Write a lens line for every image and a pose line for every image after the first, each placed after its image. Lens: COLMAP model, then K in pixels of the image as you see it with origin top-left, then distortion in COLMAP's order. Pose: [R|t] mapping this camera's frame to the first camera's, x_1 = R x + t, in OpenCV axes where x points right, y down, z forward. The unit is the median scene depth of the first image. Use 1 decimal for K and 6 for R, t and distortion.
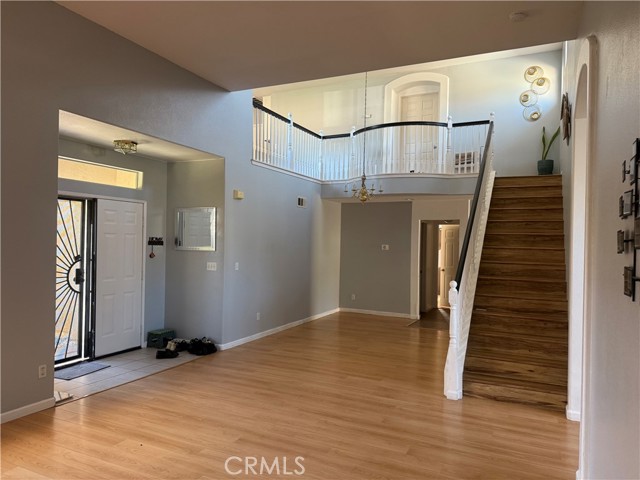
lens RADIAL K [[451.8, 0, 320.0], [0, 451.8, 240.0], [0, 0, 1]] dist [0.124282, -0.188609]
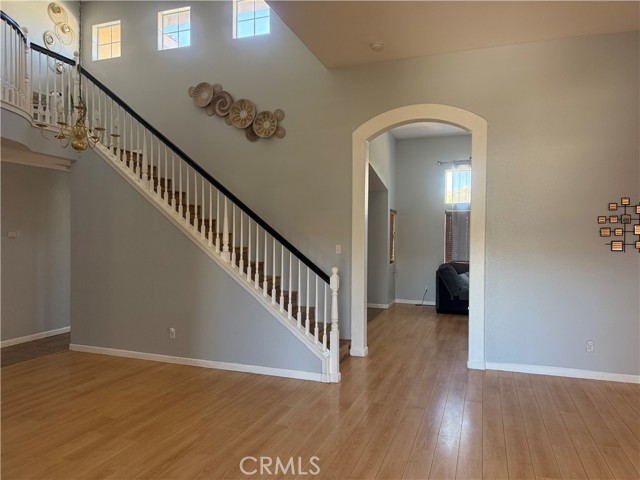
lens RADIAL K [[451.8, 0, 320.0], [0, 451.8, 240.0], [0, 0, 1]] dist [0.124282, -0.188609]
pose [[-0.108255, -0.036552, 0.993451, -0.447321], [-0.019146, 0.999215, 0.034677, -0.005031], [-0.993939, -0.015266, -0.108870, 0.719671]]
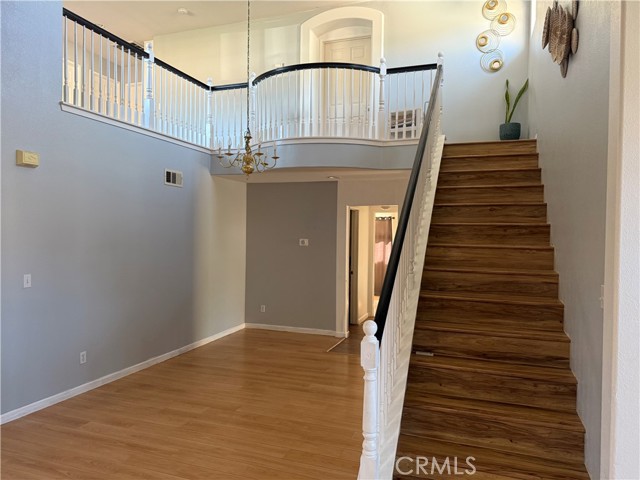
lens RADIAL K [[451.8, 0, 320.0], [0, 451.8, 240.0], [0, 0, 1]] dist [0.124282, -0.188609]
pose [[0.994003, -0.007087, 0.109125, 0.116344], [0.004823, 0.999768, 0.020993, -0.004630], [-0.109248, -0.020341, 0.993806, 0.326707]]
